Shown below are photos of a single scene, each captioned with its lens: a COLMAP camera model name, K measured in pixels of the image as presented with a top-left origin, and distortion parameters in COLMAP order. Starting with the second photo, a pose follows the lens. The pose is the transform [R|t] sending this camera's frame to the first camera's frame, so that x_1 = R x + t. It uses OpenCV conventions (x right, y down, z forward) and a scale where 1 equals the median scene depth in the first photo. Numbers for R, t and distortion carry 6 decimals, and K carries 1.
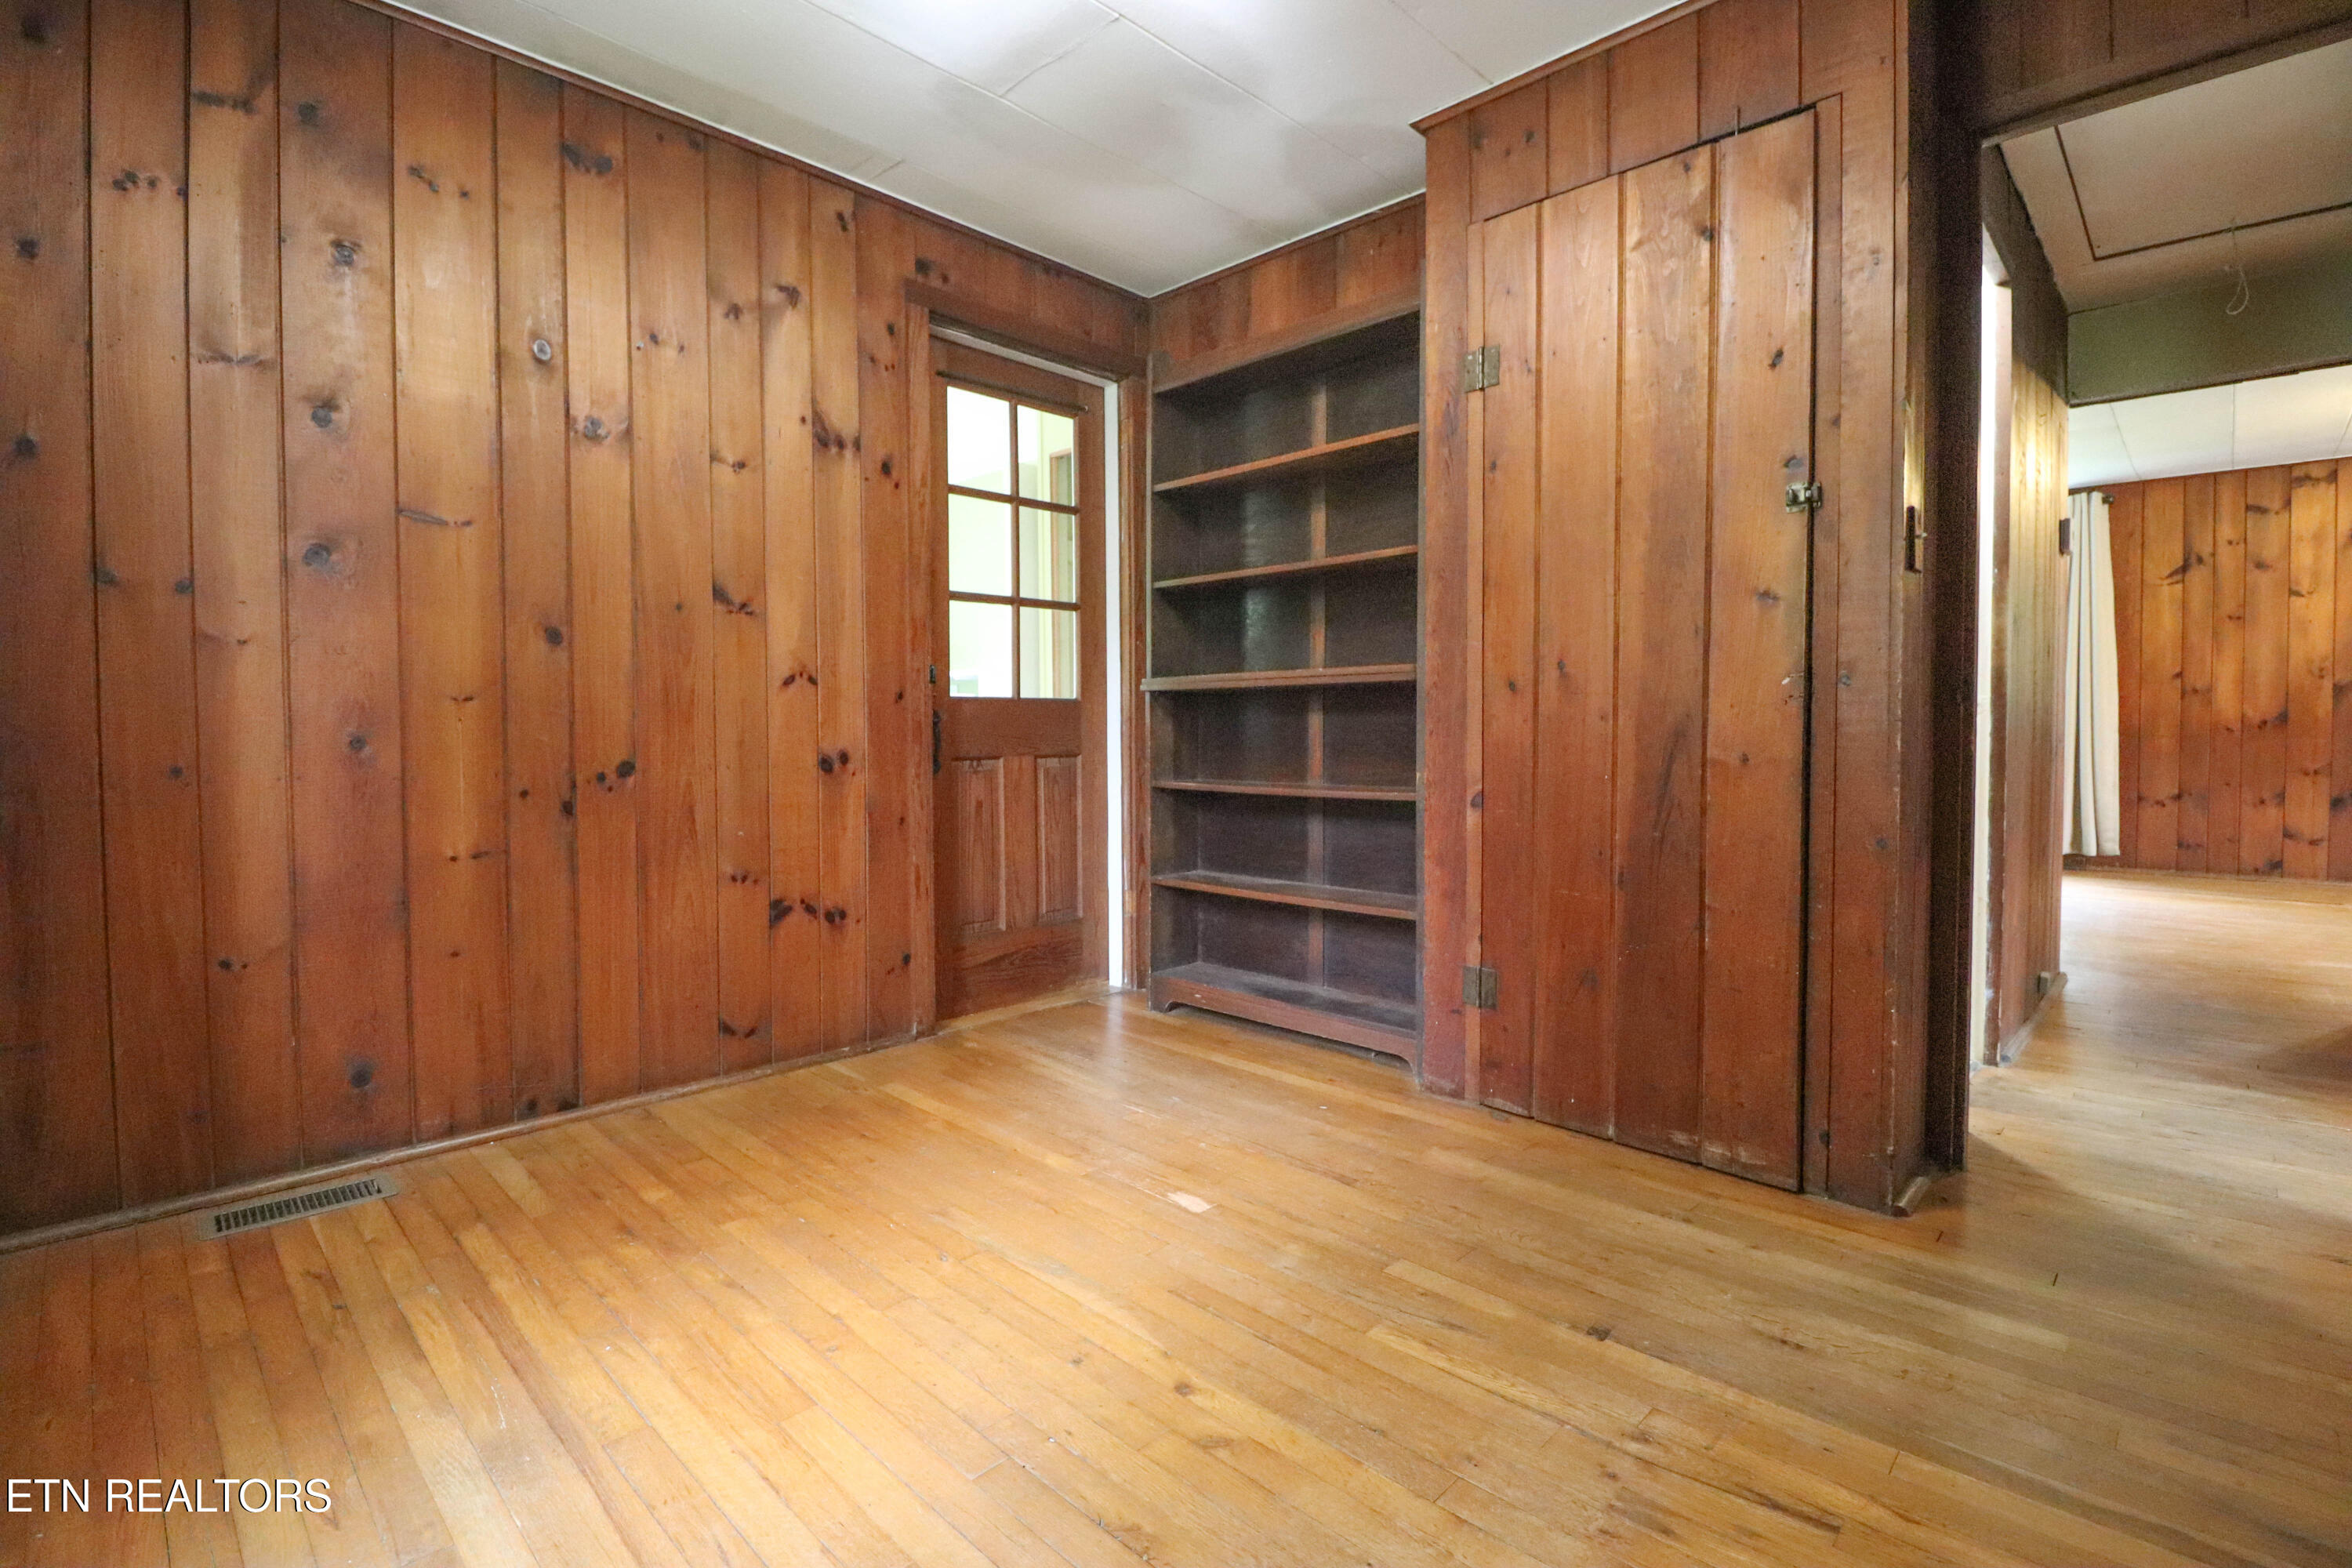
lens RADIAL K [[1085.6, 0, 1175.0], [0, 1085.6, 768.4], [0, 0, 1]] dist [-0.011909, -0.004030]
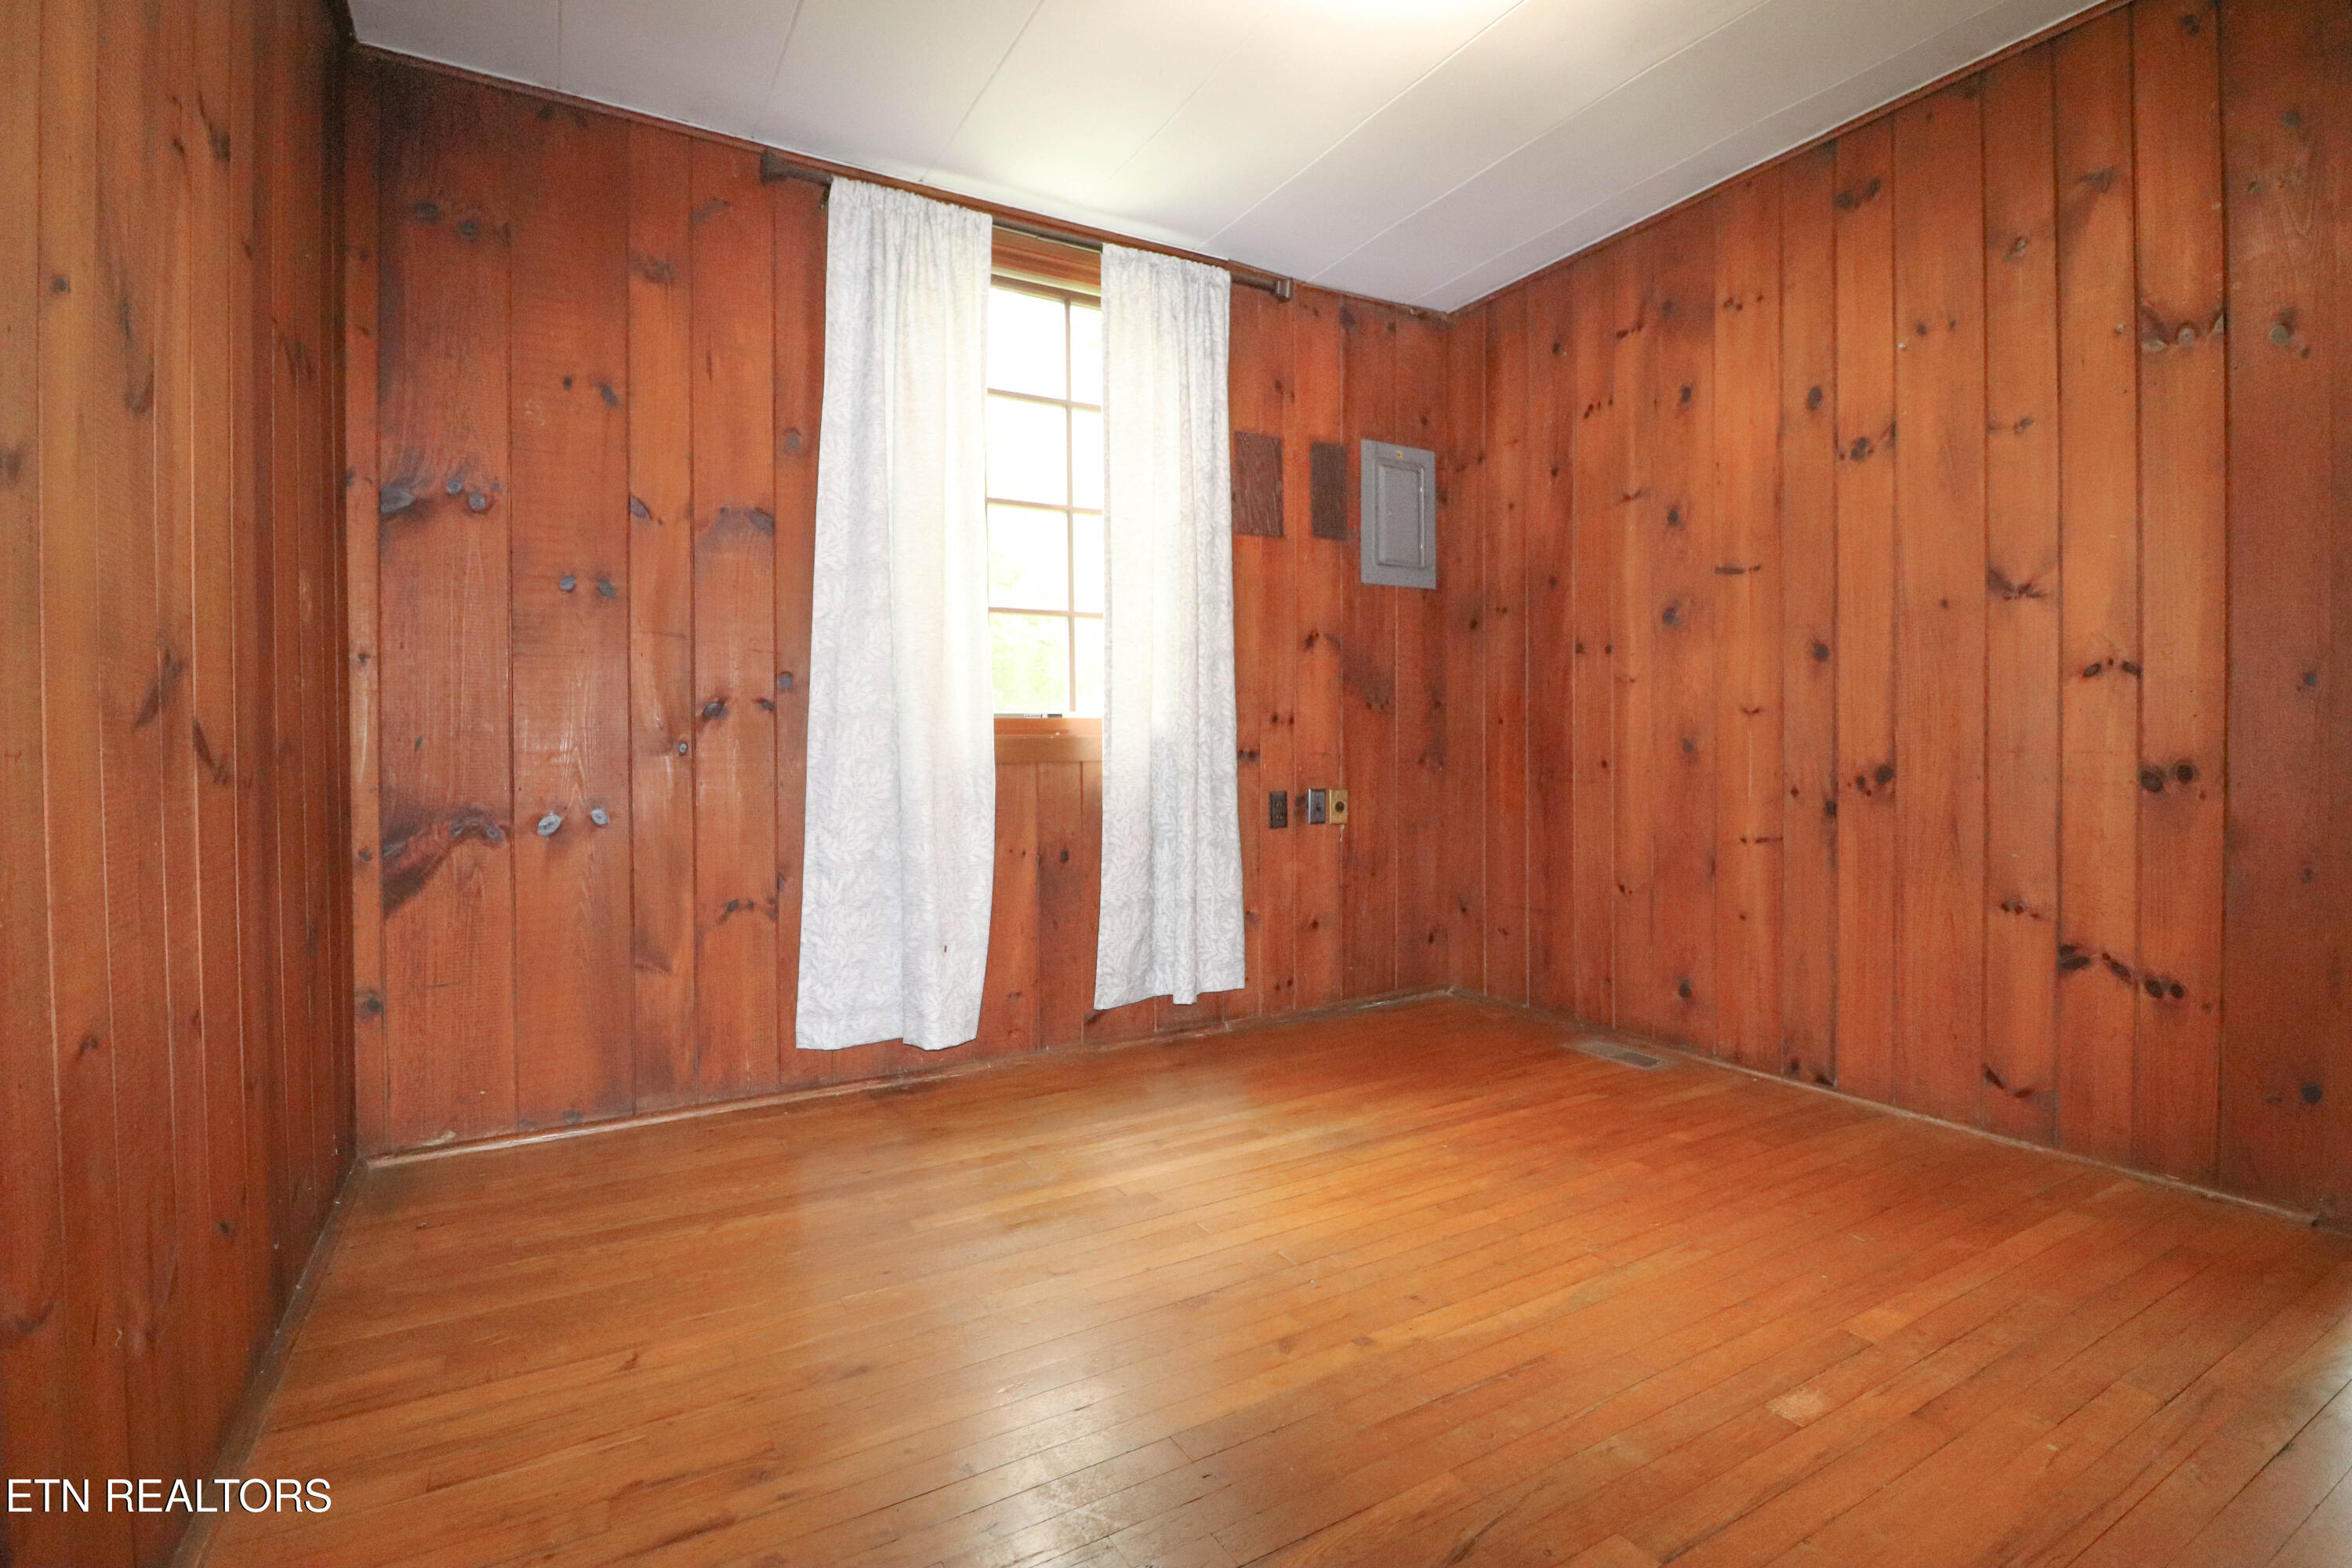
lens RADIAL K [[1085.6, 0, 1174.2], [0, 1085.6, 770.1], [0, 0, 1]] dist [-0.011909, -0.004030]
pose [[-0.272386, 0.025651, -0.961846, 0.705058], [-0.025927, 0.999086, 0.033987, -0.022569], [0.961839, 0.034195, -0.271472, 0.703561]]
